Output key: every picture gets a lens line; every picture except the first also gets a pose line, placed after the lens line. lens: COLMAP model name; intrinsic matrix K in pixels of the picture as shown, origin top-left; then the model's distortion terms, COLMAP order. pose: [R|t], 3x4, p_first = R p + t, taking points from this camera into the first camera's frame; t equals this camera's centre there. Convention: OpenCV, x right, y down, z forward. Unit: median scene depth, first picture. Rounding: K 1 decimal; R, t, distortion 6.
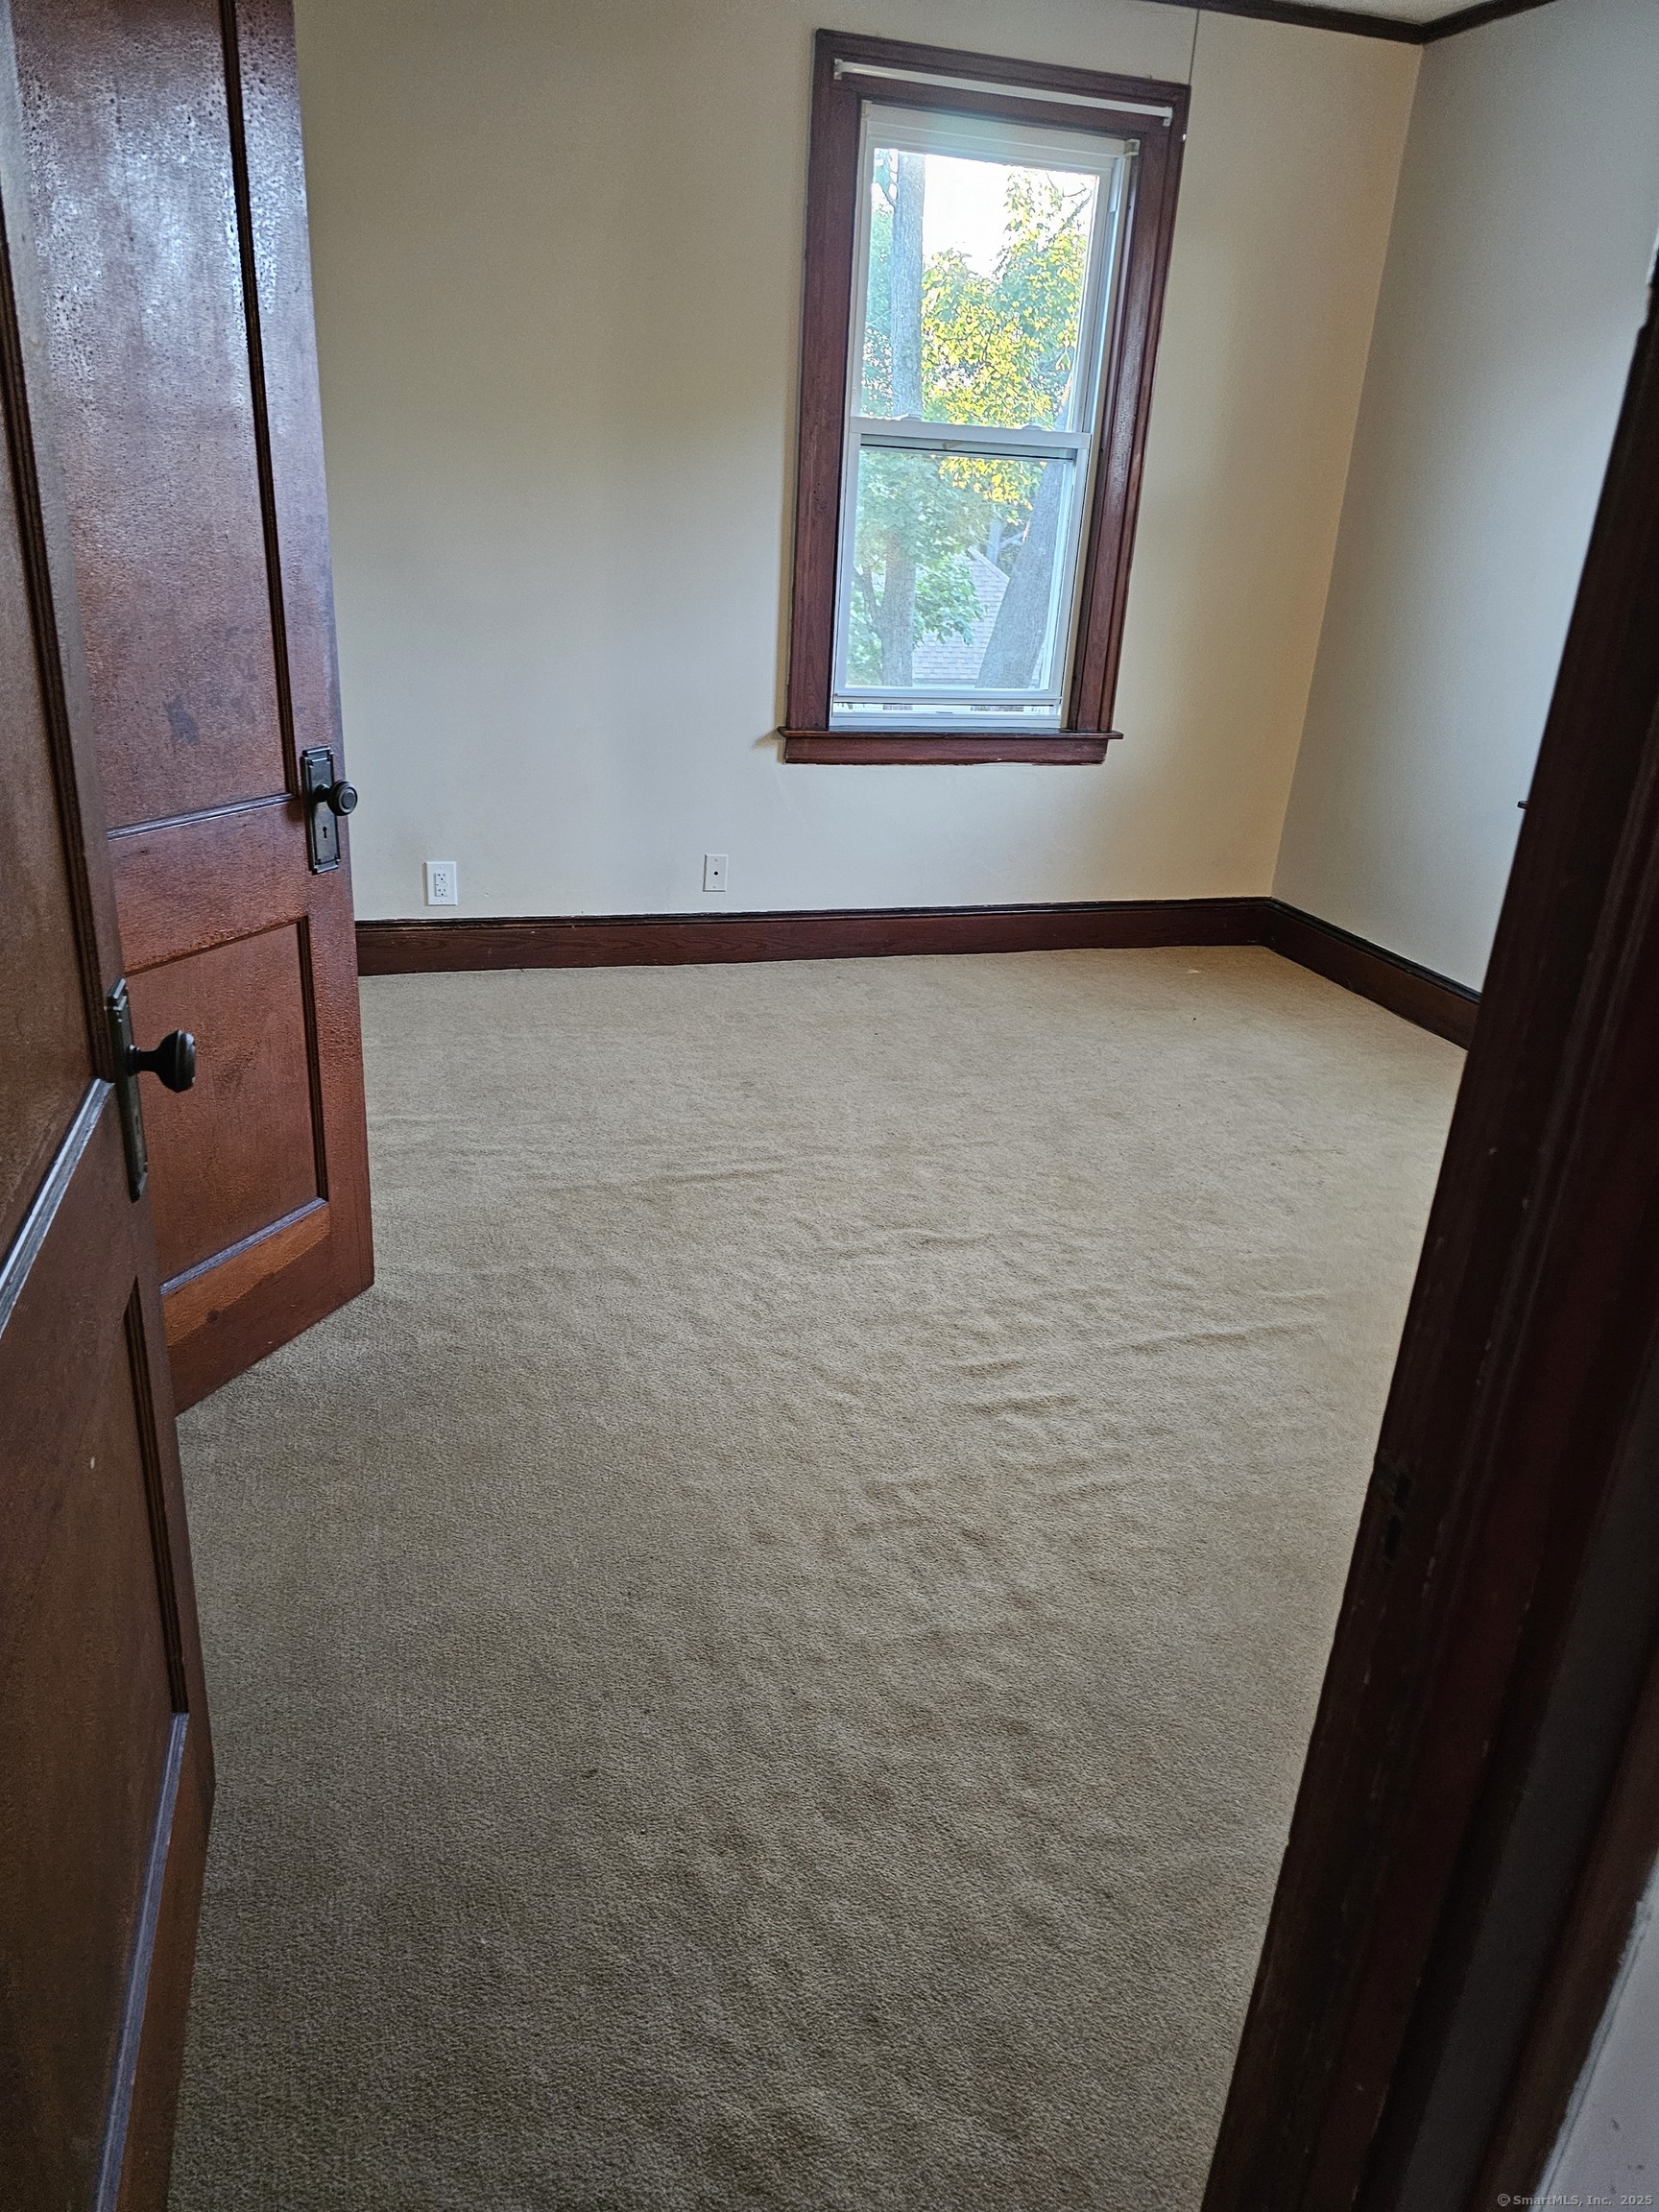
lens RADIAL K [[1469.1, 0, 829.9], [0, 1469.1, 1101.0], [0, 0, 1]] dist [0.059844, 0.000154]
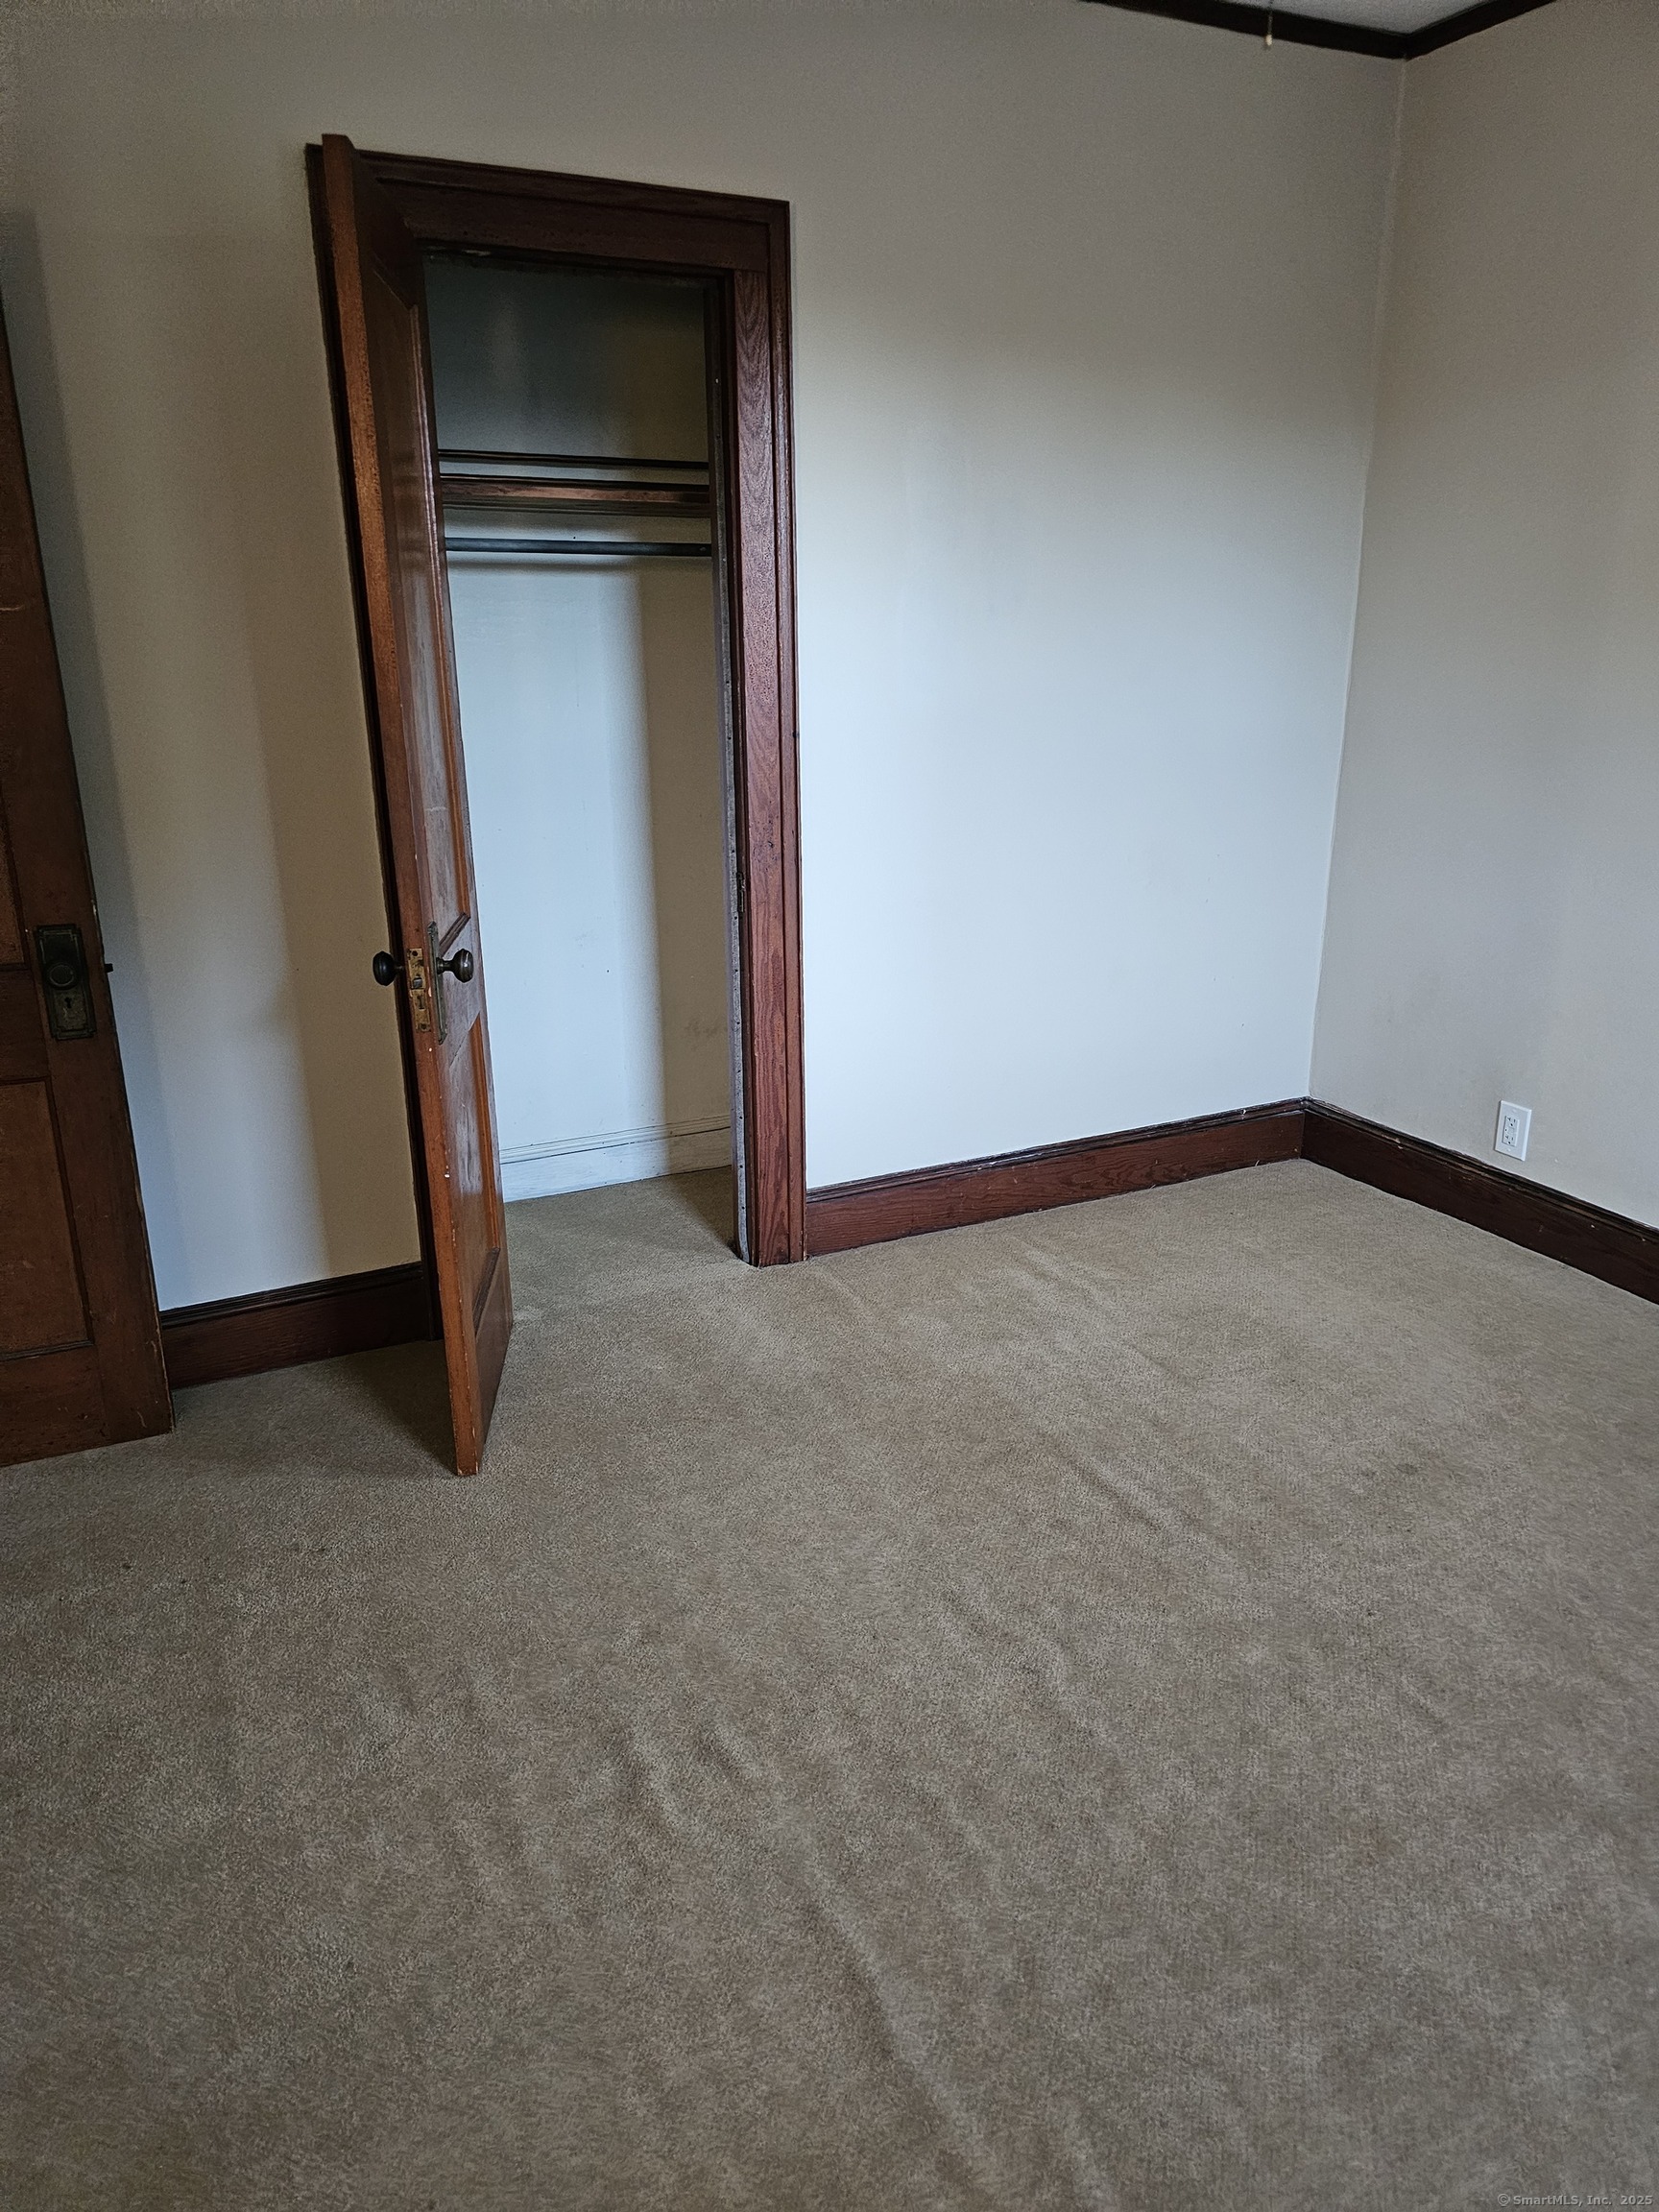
lens RADIAL K [[1475.7, 0, 859.8], [0, 1475.7, 1103.1], [0, 0, 1]] dist [0.050932, -0.060511]
pose [[0.149429, 0.247980, -0.957171, 0.591104], [-0.361933, 0.914574, 0.180441, -0.223968], [0.920150, 0.319469, 0.226415, 0.591553]]
